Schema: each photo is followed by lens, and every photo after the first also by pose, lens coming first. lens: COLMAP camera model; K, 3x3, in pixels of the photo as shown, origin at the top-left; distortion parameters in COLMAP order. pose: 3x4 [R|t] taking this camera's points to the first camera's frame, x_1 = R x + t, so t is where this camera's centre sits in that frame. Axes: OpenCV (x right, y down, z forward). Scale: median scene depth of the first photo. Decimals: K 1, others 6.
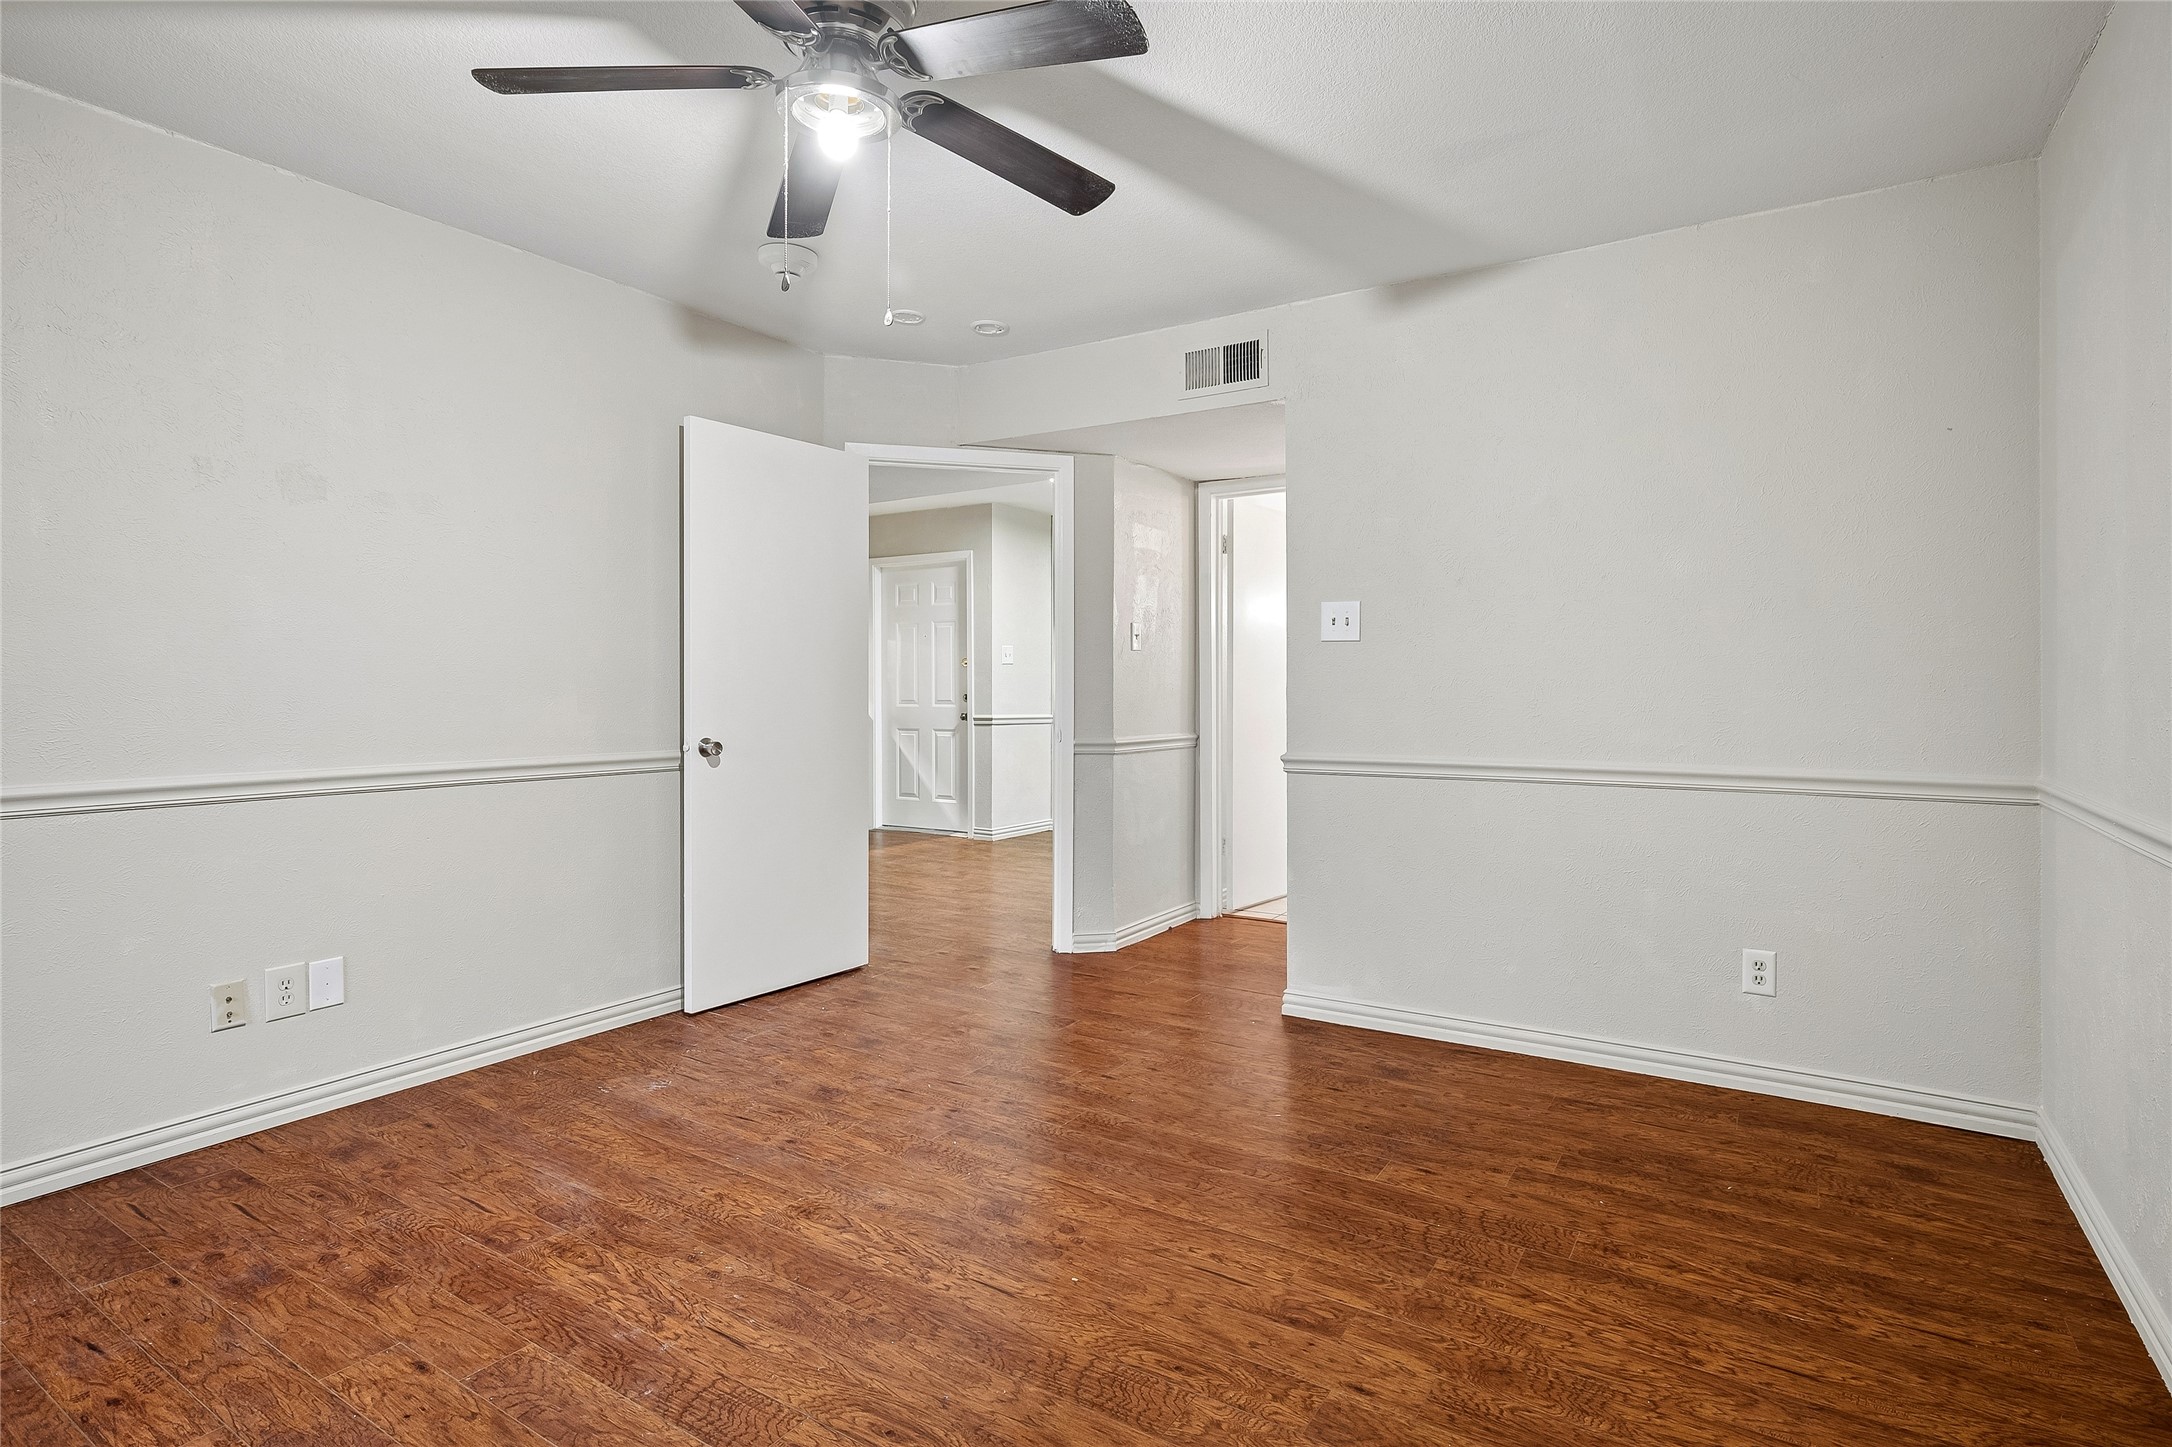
lens RADIAL K [[1100.8, 0, 1084.0], [0, 1100.8, 675.6], [0, 0, 1]] dist [0.000436, 0.000442]
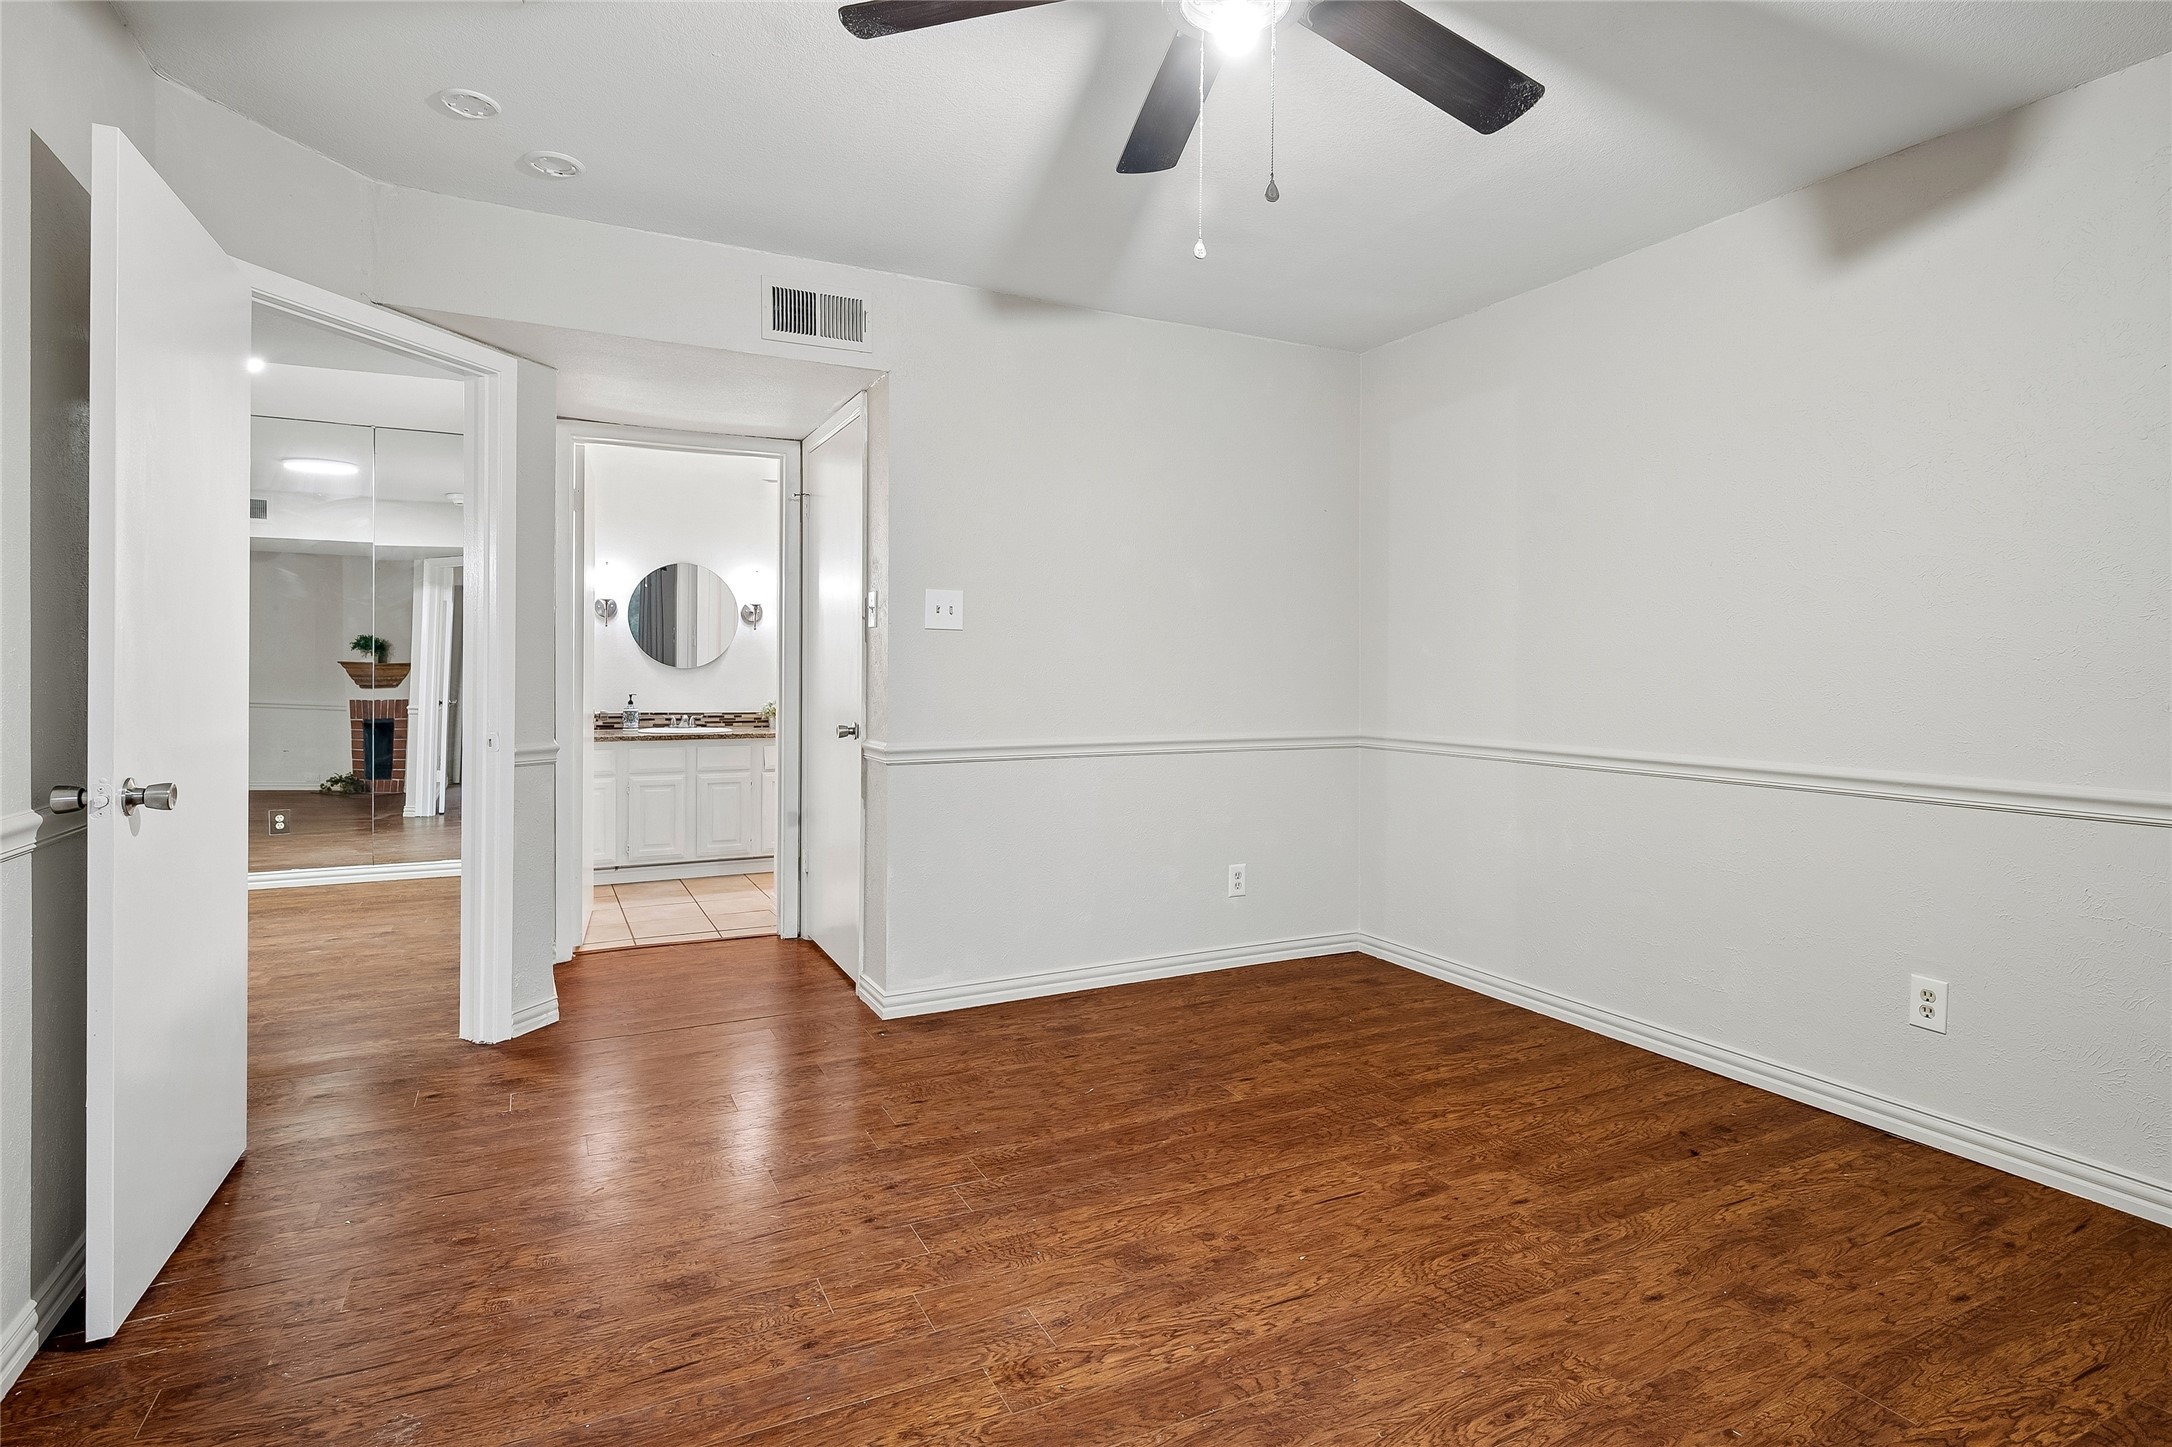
lens RADIAL K [[1113.6, 0, 1085.9], [0, 1113.6, 664.6], [0, 0, 1]] dist [-0.001099, 0.001608]
pose [[0.503496, 0.007097, 0.863969, -0.840474], [-0.011456, 0.999933, -0.001537, 0.001183], [-0.863922, -0.009124, 0.503543, 0.549332]]
